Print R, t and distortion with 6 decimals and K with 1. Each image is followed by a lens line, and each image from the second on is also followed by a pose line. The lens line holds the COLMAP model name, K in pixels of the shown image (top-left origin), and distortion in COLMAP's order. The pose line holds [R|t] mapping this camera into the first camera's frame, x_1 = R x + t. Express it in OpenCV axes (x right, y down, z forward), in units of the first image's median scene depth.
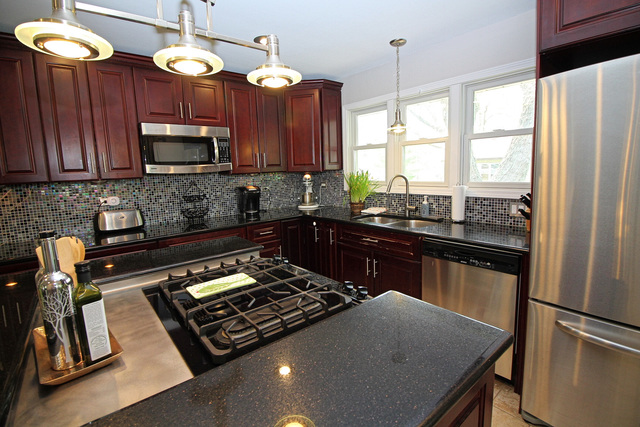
lens RADIAL K [[299.7, 0, 319.9], [0, 299.7, 206.9], [0, 0, 1]] dist [-0.000660, -0.013296]
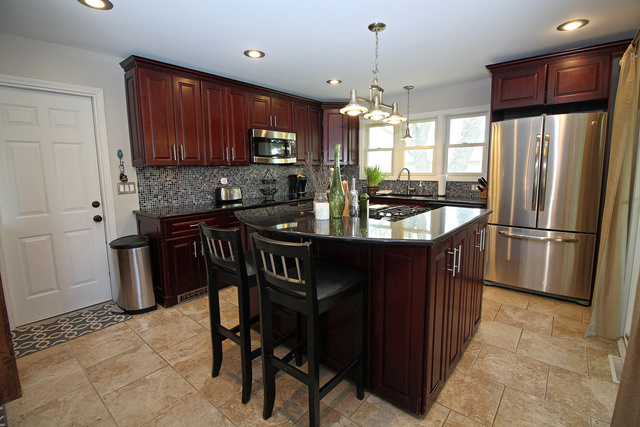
lens RADIAL K [[299.7, 0, 319.9], [0, 299.7, 206.9], [0, 0, 1]] dist [-0.000660, -0.013296]
pose [[0.984364, 0.000928, 0.176142, -0.469943], [-0.000590, 0.999998, -0.001972, 0.104648], [-0.176144, 0.001837, 0.984363, -0.495830]]
